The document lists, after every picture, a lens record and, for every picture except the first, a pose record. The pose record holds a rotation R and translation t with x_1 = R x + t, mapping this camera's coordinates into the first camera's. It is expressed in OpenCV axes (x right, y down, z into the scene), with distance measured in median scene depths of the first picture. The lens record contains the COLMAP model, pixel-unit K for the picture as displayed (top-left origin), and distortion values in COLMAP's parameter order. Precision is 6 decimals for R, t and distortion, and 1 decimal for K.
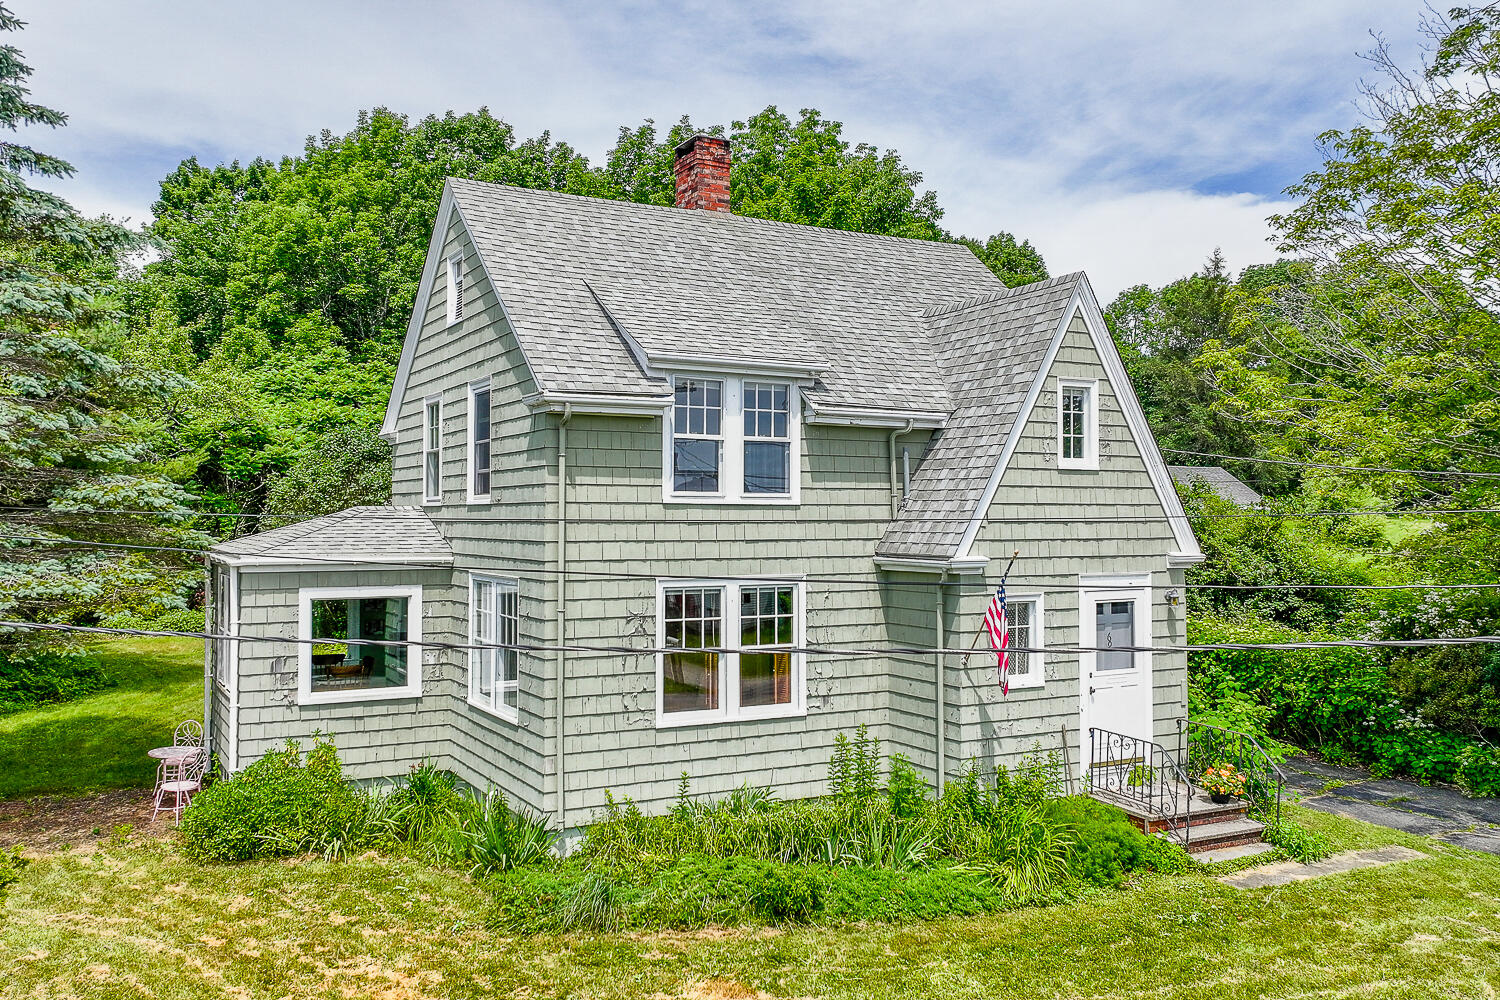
lens RADIAL K [[1299.9, 0, 754.8], [0, 1299.9, 489.3], [0, 0, 1]] dist [-0.003122, -0.013214]
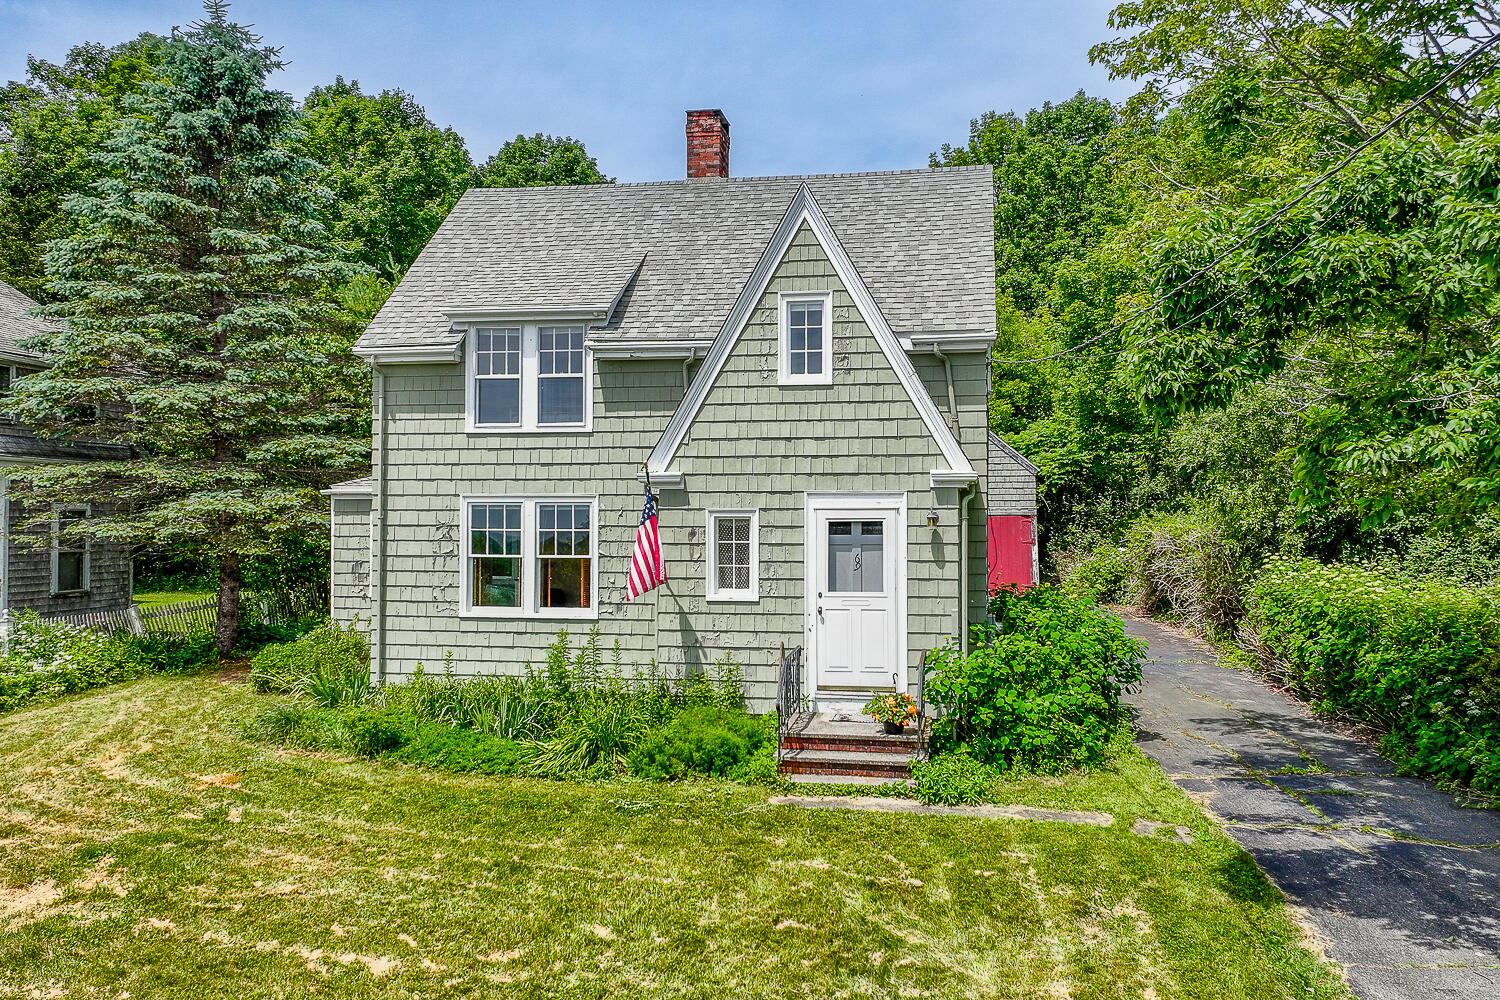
lens RADIAL K [[1299.9, 0, 750.3], [0, 1299.9, 506.2], [0, 0, 1]] dist [-0.003122, -0.013214]
pose [[0.767018, -0.006933, -0.641588, 0.867008], [0.012284, 0.999917, 0.003880, 0.073706], [0.641508, -0.010857, 0.767039, 0.224800]]
